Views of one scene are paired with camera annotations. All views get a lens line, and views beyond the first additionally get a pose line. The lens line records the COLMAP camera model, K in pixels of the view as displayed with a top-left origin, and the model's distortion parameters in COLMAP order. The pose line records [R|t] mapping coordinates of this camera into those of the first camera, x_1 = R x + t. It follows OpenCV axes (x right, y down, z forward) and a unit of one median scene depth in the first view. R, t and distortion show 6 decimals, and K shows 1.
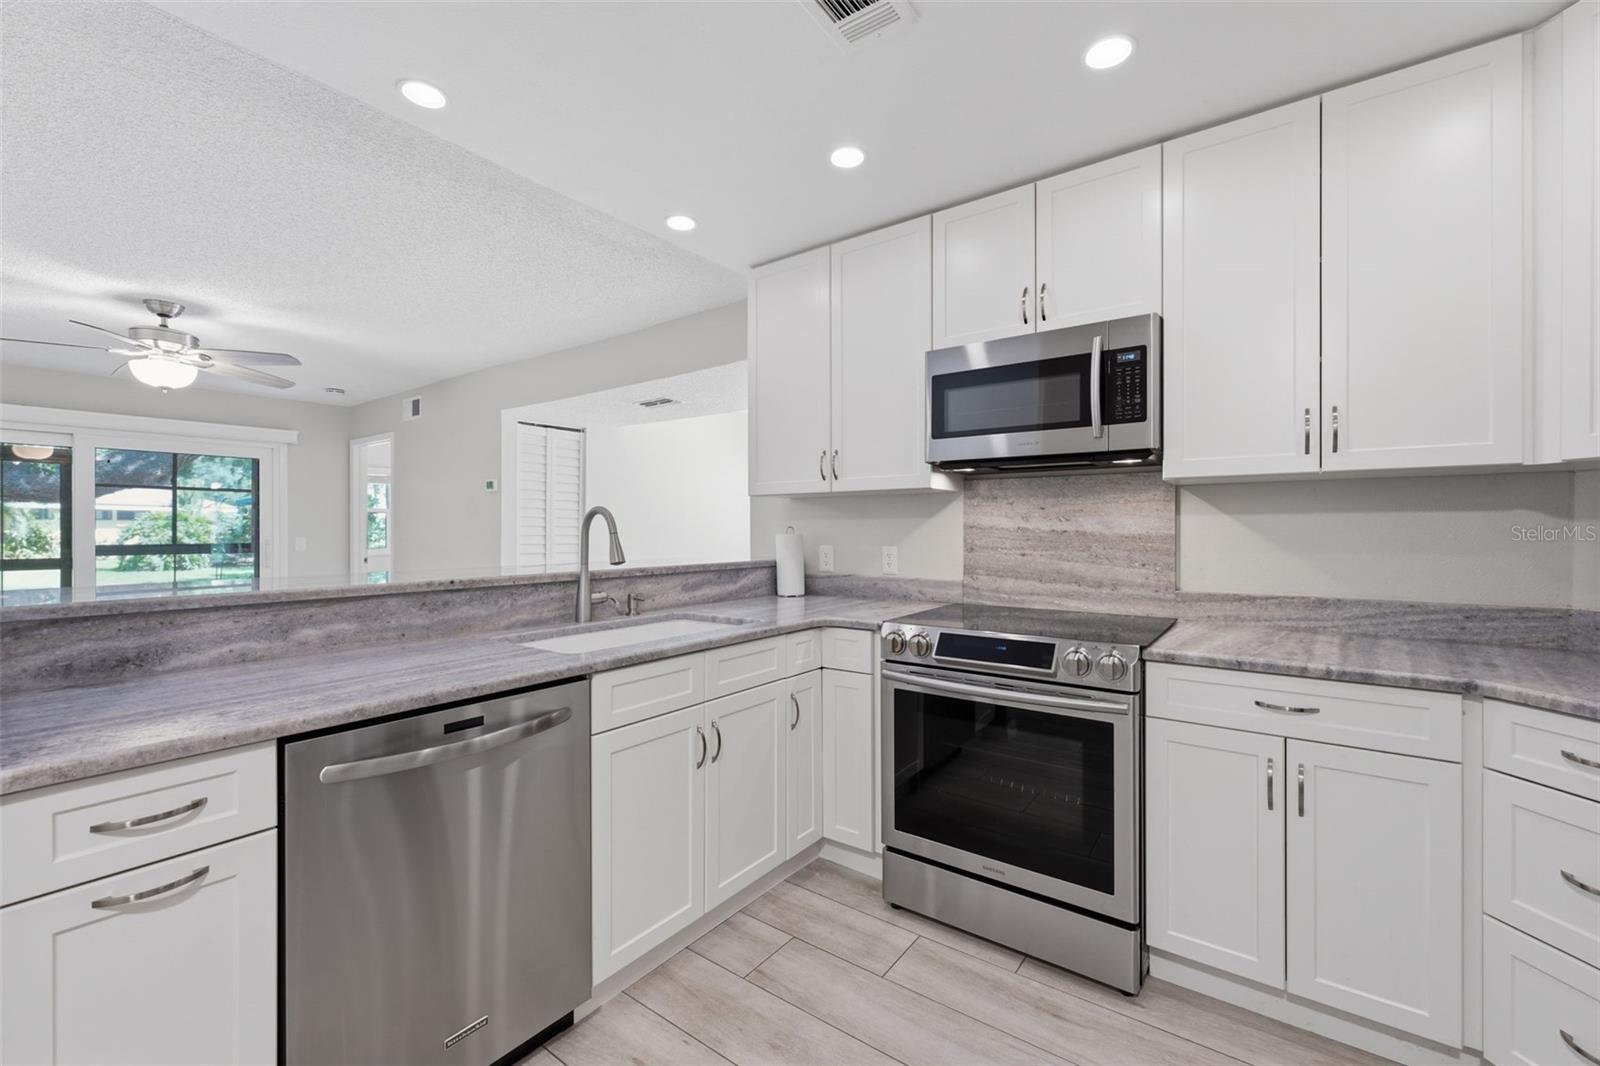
lens RADIAL K [[665.1, 0, 782.5], [0, 665.1, 526.8], [0, 0, 1]] dist [-0.001129, 0.000087]
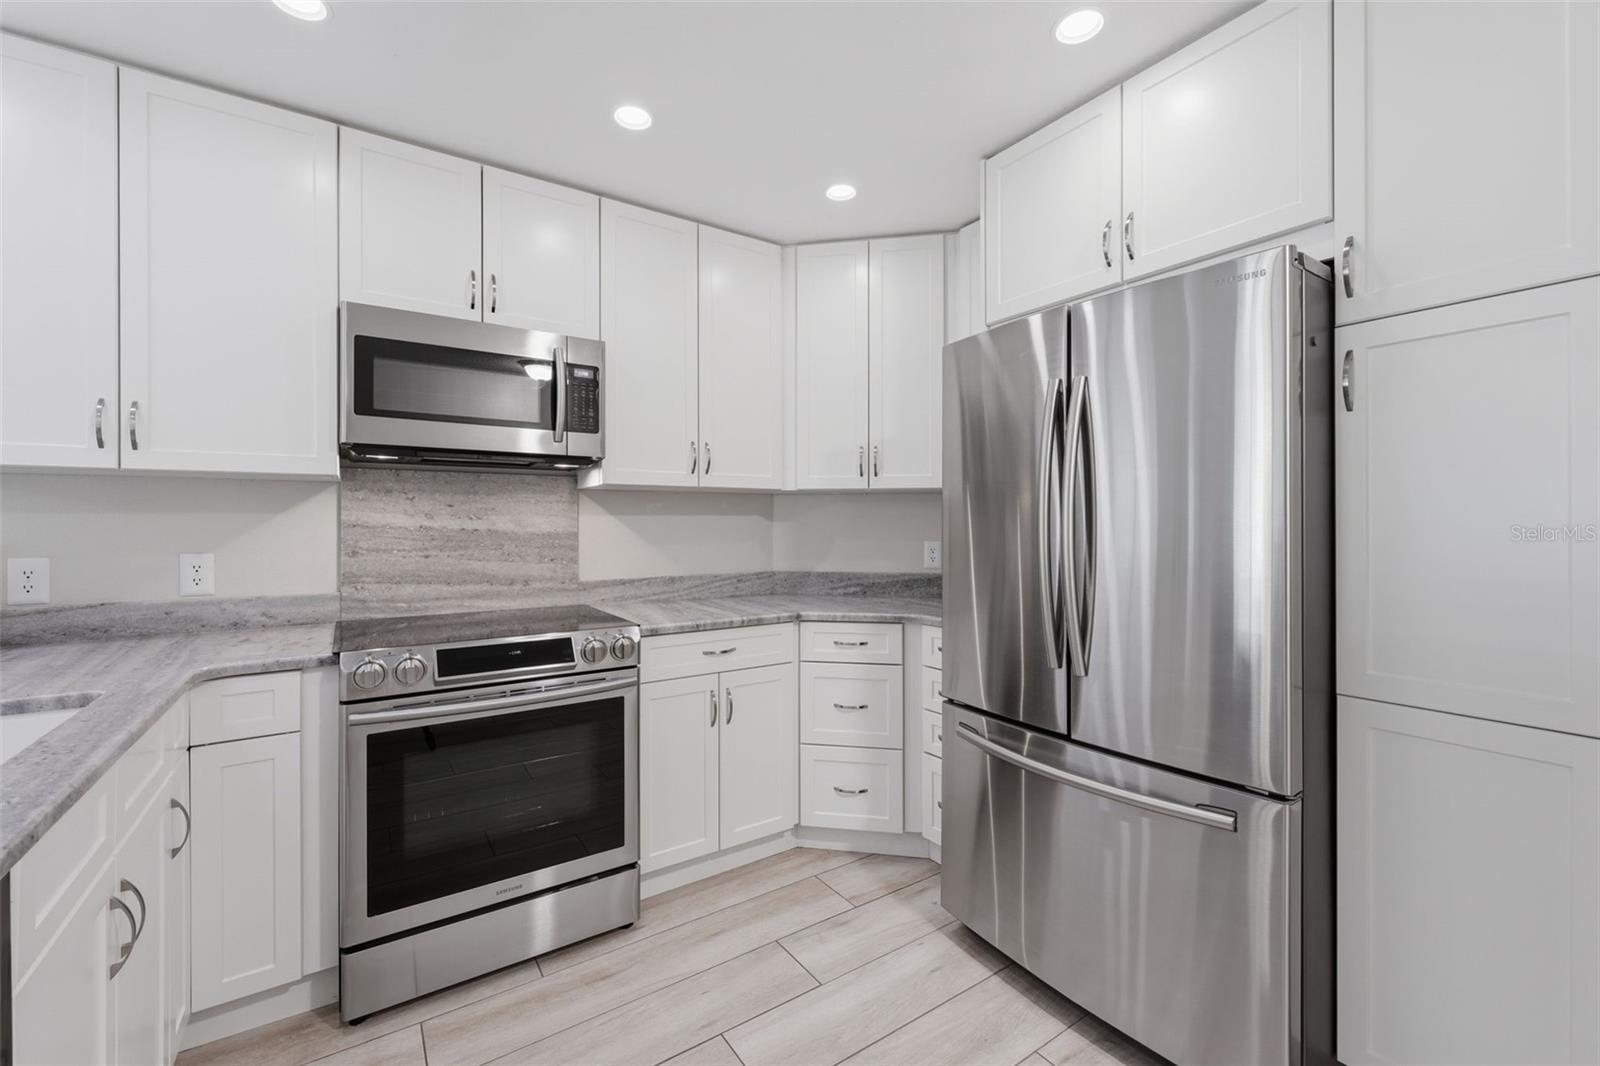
lens RADIAL K [[665.1, 0, 785.0], [0, 665.1, 530.4], [0, 0, 1]] dist [-0.001129, 0.000087]
pose [[0.330771, -0.006365, 0.943690, -0.375674], [0.001635, 0.999980, 0.006172, 0.001926], [-0.943710, -0.000499, 0.330775, 0.274343]]
